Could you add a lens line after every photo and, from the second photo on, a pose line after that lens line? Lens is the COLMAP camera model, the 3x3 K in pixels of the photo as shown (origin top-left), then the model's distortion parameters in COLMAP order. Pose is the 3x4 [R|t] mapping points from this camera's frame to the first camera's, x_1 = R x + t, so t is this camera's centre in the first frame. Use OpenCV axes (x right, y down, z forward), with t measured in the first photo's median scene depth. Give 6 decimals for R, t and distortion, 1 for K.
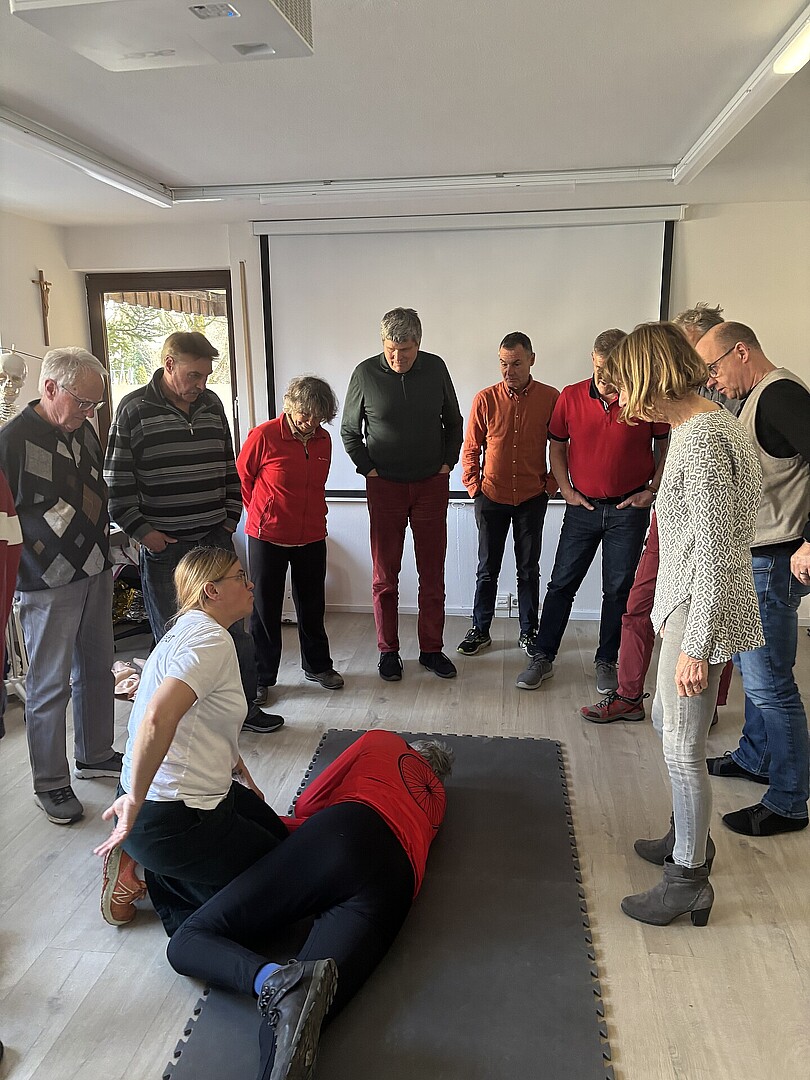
lens RADIAL K [[825.8, 0, 405.0], [0, 825.8, 540.0], [0, 0, 1]] dist [0.034782, -0.000943]
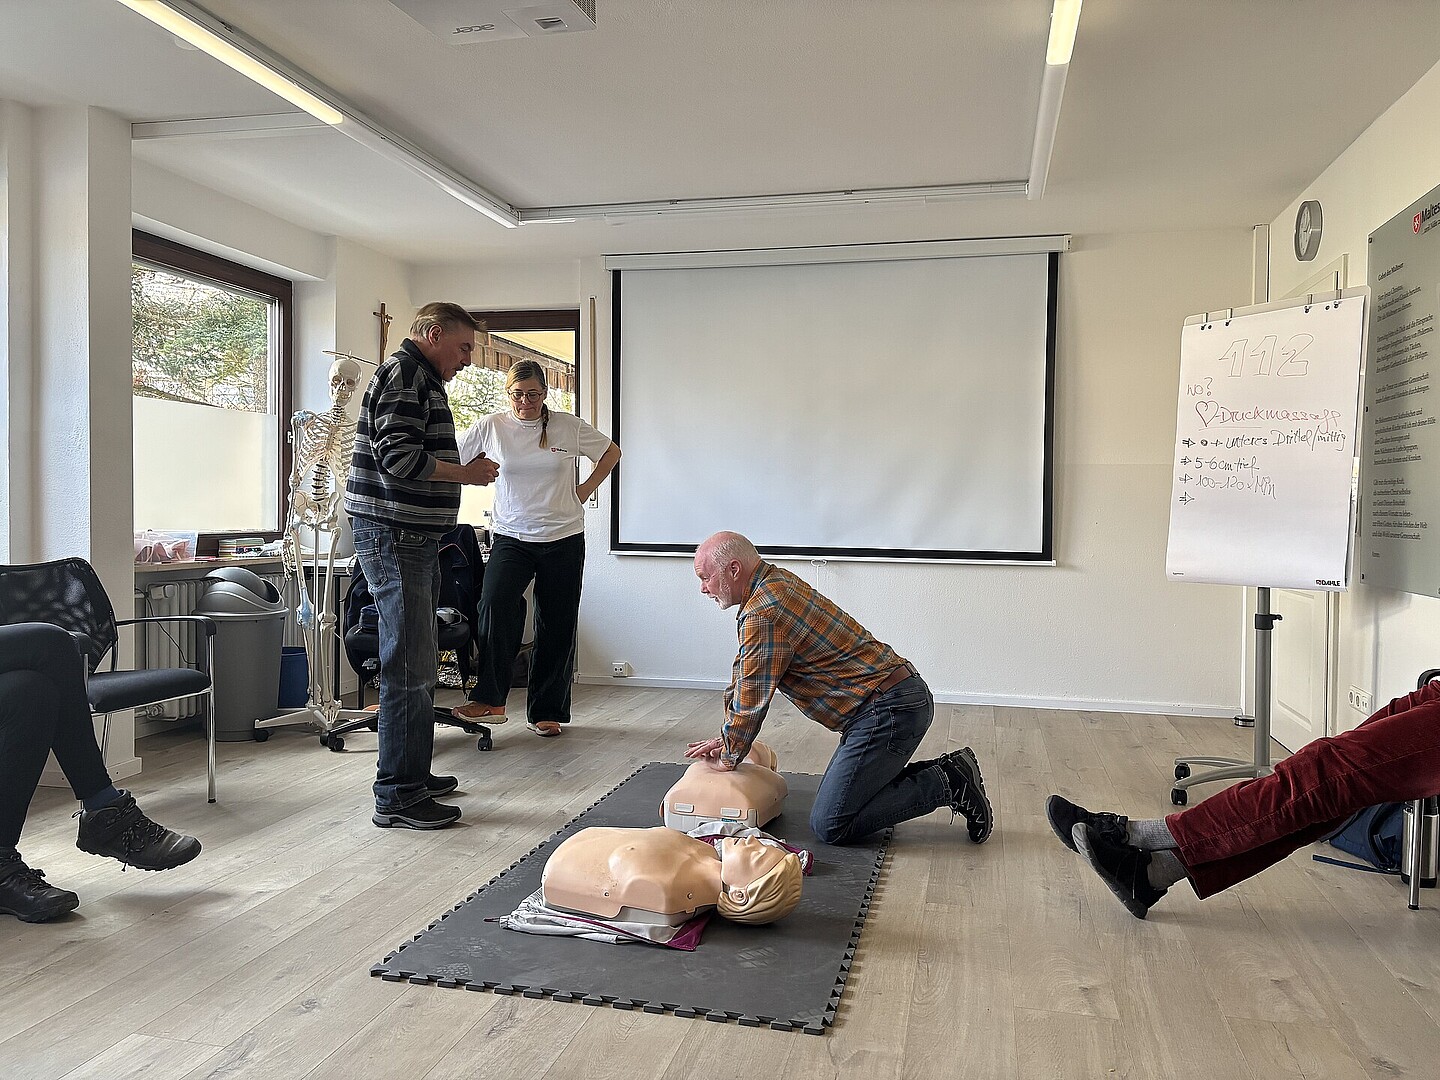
lens RADIAL K [[1077.6, 0, 720.0], [0, 1077.6, 540.0], [0, 0, 1]] dist [0.034637, -0.041978]
pose [[0.995249, 0.027918, -0.093271, 0.073947], [-0.042739, 0.986044, -0.160906, 0.134571], [0.087477, 0.164128, 0.982553, -0.146488]]
